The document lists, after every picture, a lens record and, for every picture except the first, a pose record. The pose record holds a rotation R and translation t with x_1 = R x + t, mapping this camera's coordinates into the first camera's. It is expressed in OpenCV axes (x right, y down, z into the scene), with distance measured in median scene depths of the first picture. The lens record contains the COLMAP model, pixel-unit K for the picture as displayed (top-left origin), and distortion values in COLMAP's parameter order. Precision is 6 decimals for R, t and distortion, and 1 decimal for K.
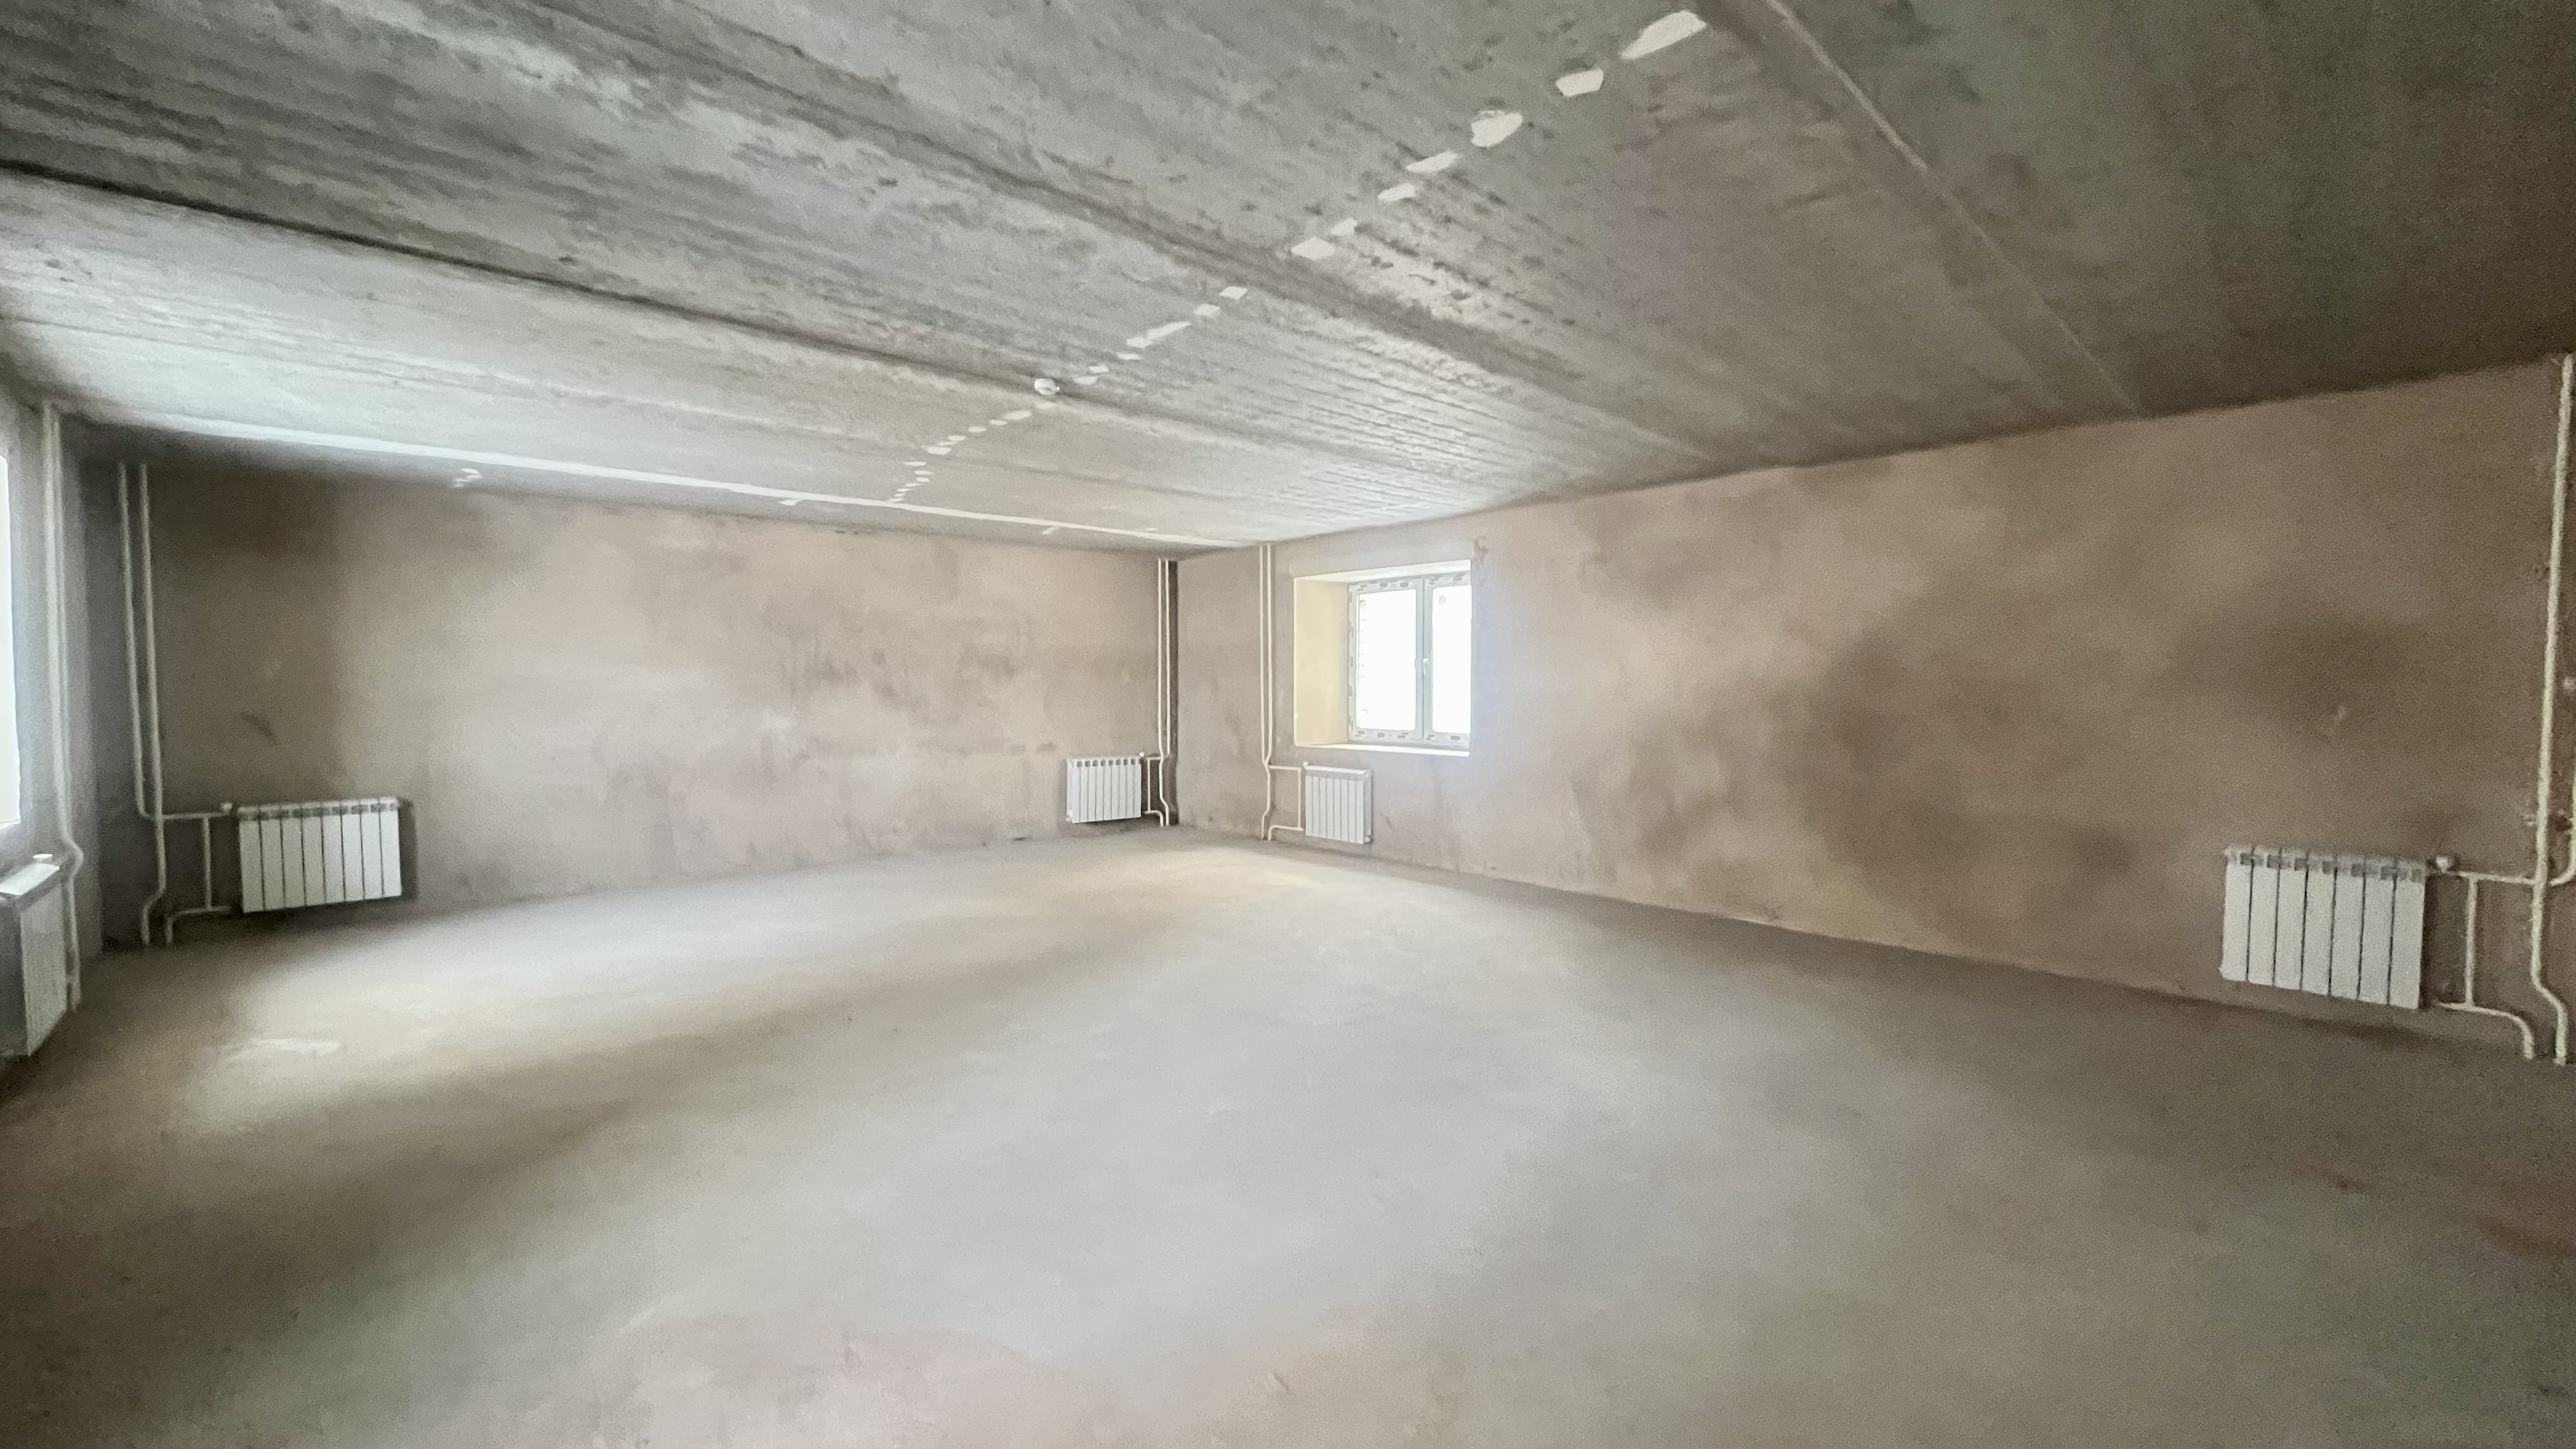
lens RADIAL K [[1025.3, 0, 1288.0], [0, 1025.3, 724.5], [0, 0, 1]] dist [-0.002081, -0.000432]
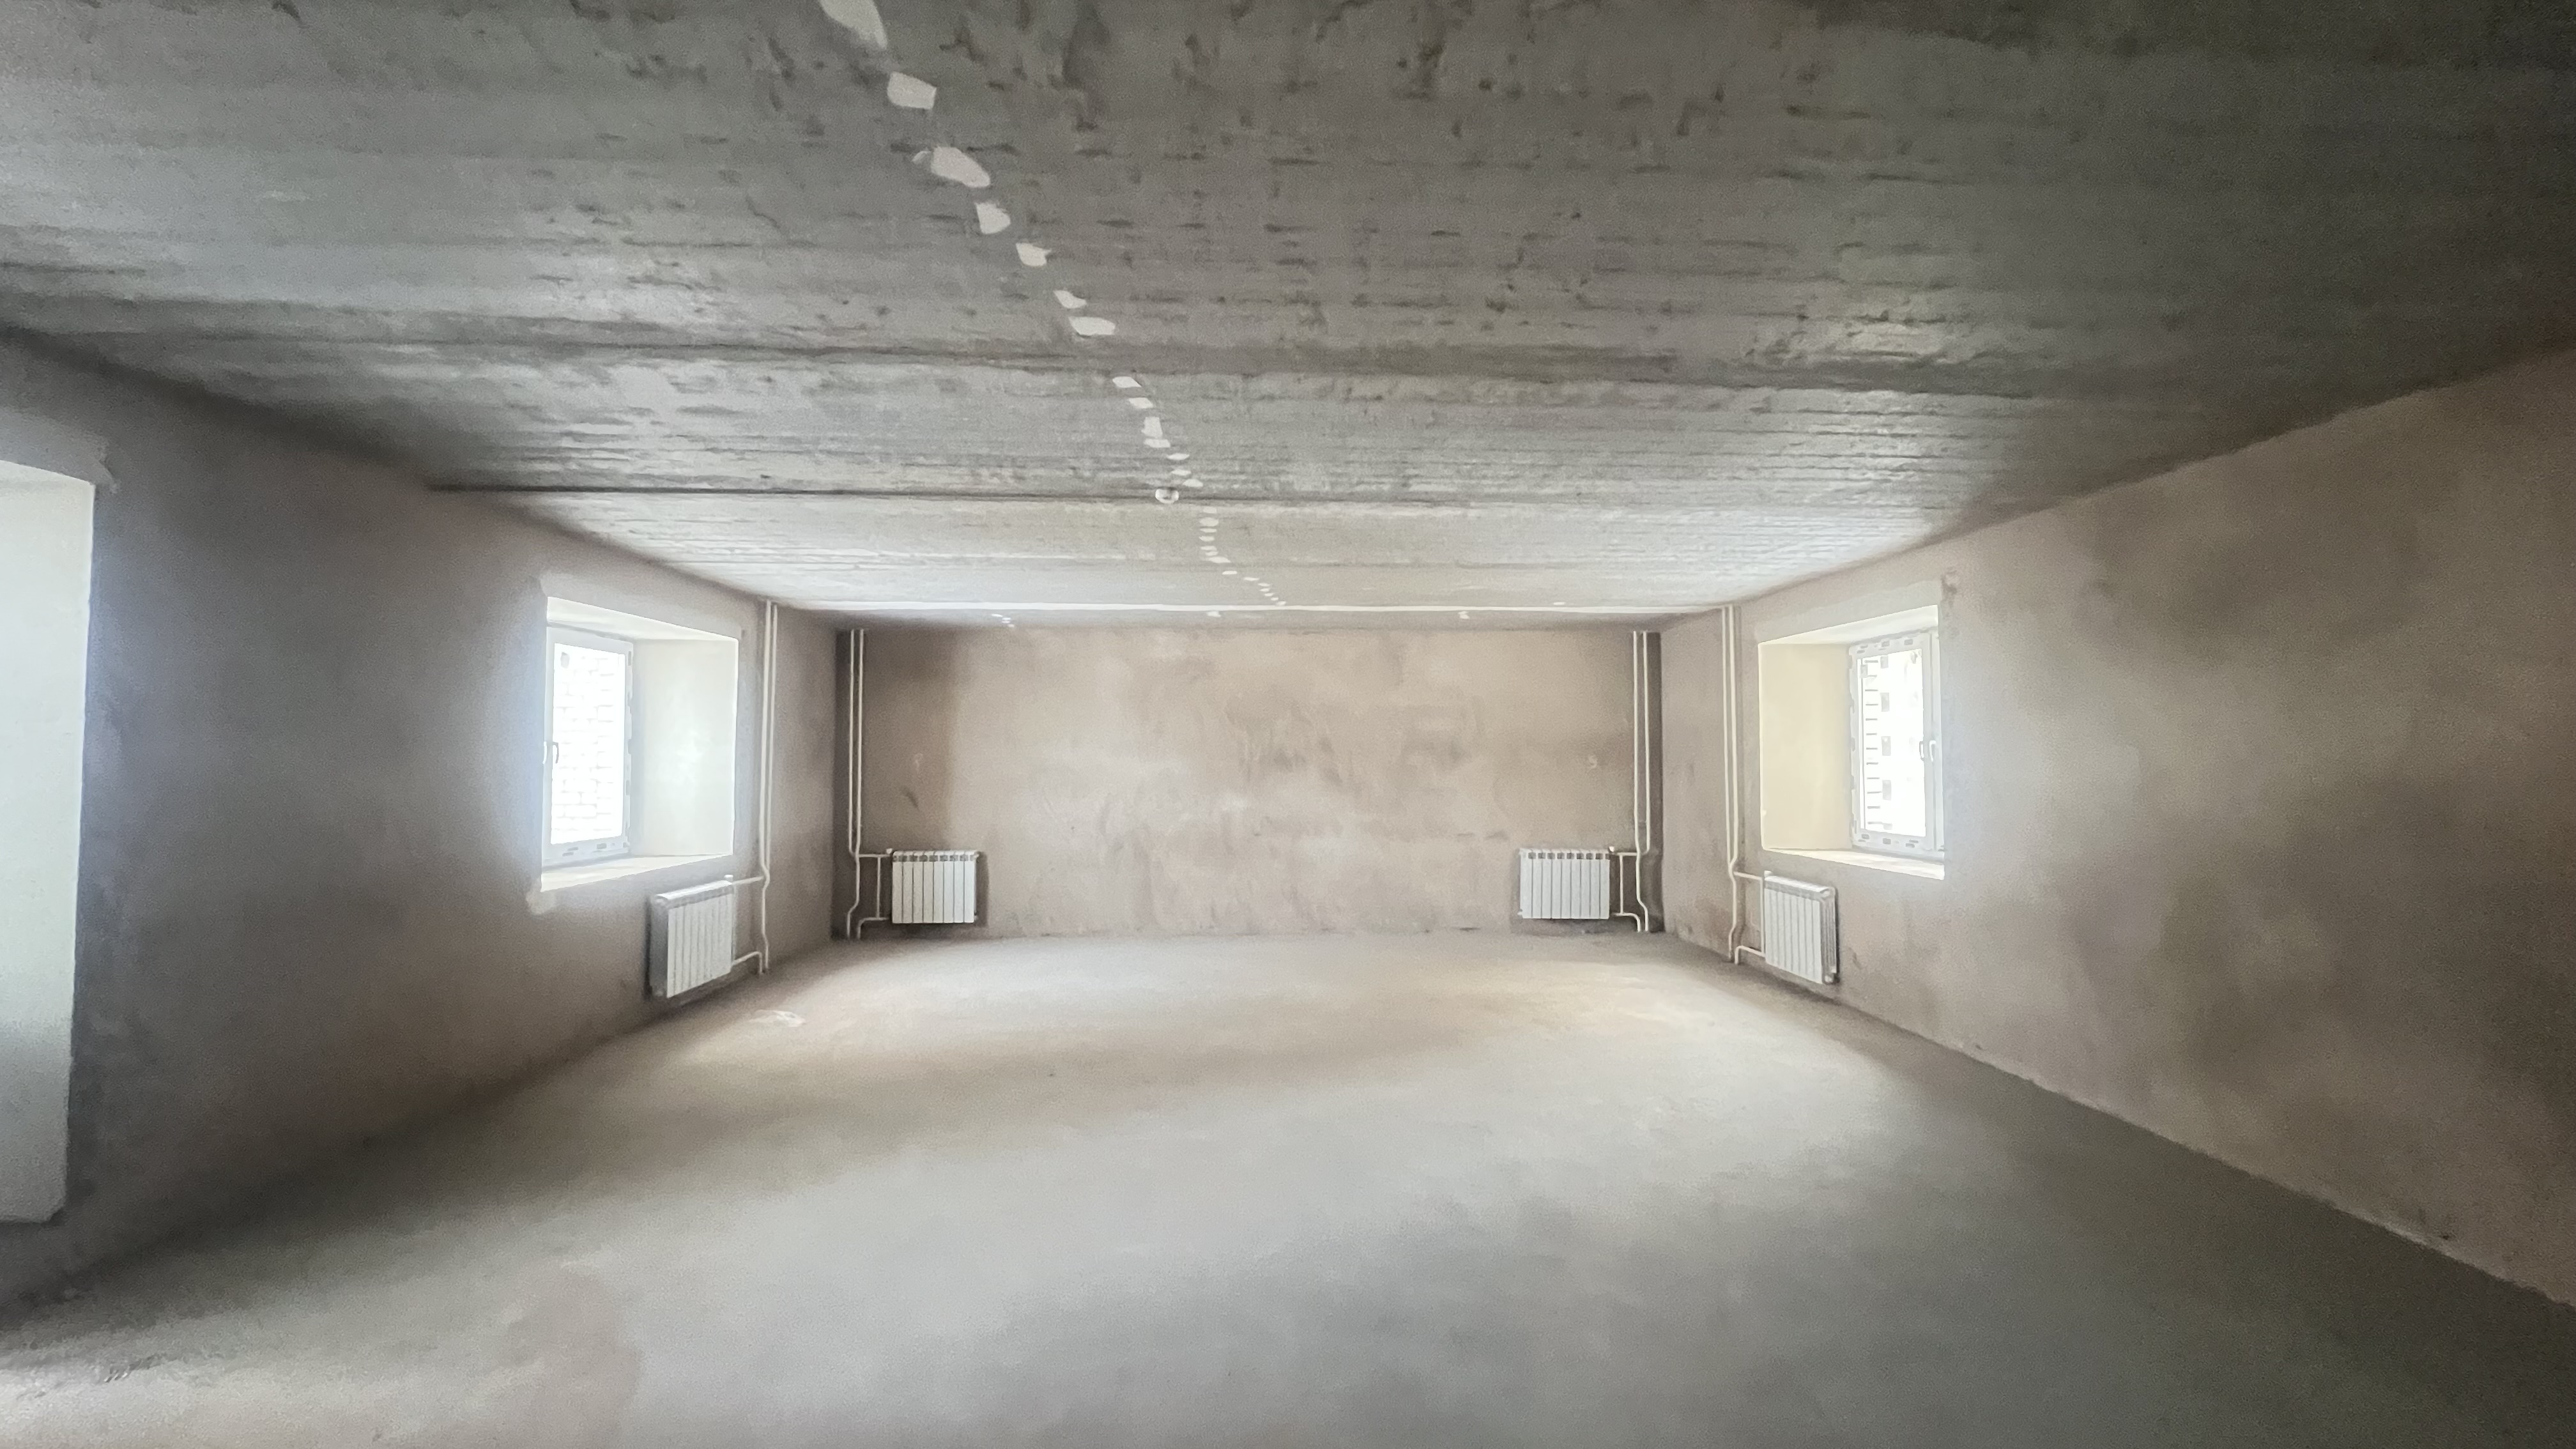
lens RADIAL K [[1025.3, 0, 1288.0], [0, 1025.3, 724.5], [0, 0, 1]] dist [-0.002081, -0.000432]
pose [[0.763656, -0.021229, -0.645274, 0.272444], [-0.027425, 0.997490, -0.065273, -0.015967], [0.645041, 0.067543, 0.761157, 0.152937]]
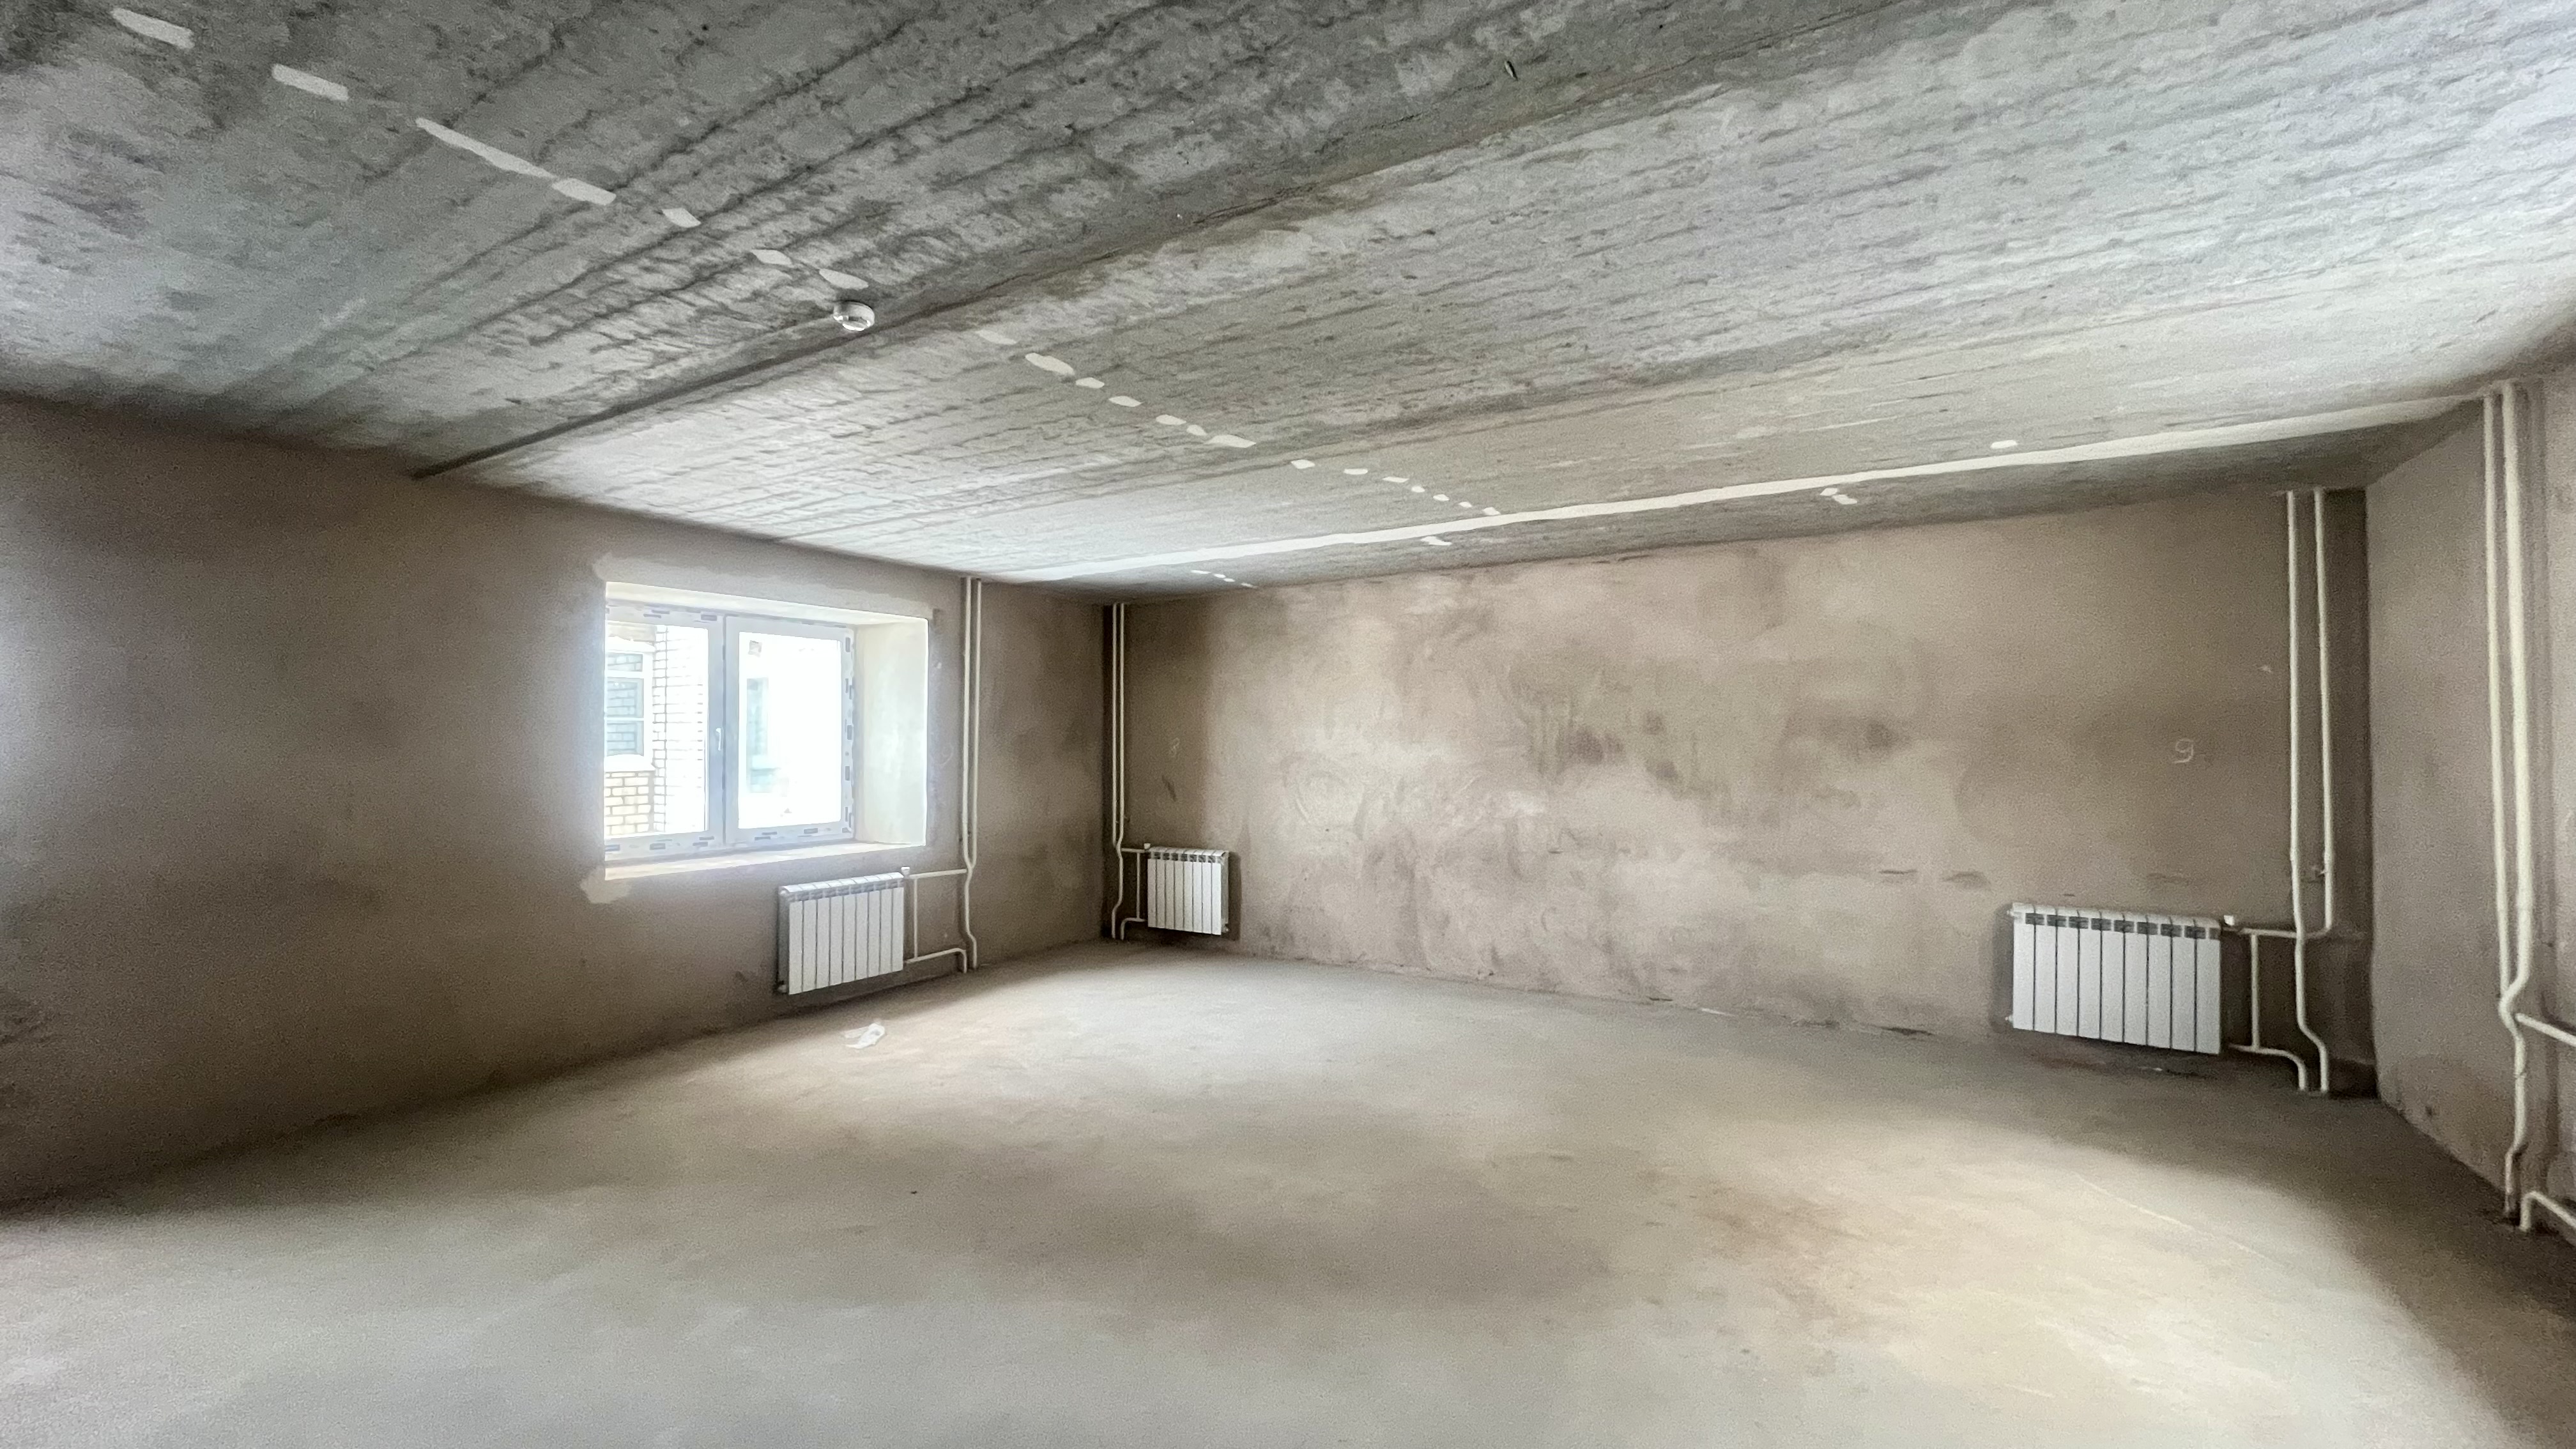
lens RADIAL K [[1025.3, 0, 1288.0], [0, 1025.3, 724.5], [0, 0, 1]] dist [-0.002081, -0.000432]
pose [[0.272609, -0.016151, -0.961989, 0.229318], [-0.040042, 0.998802, -0.028116, -0.035350], [0.961291, 0.046185, 0.271636, 0.563825]]
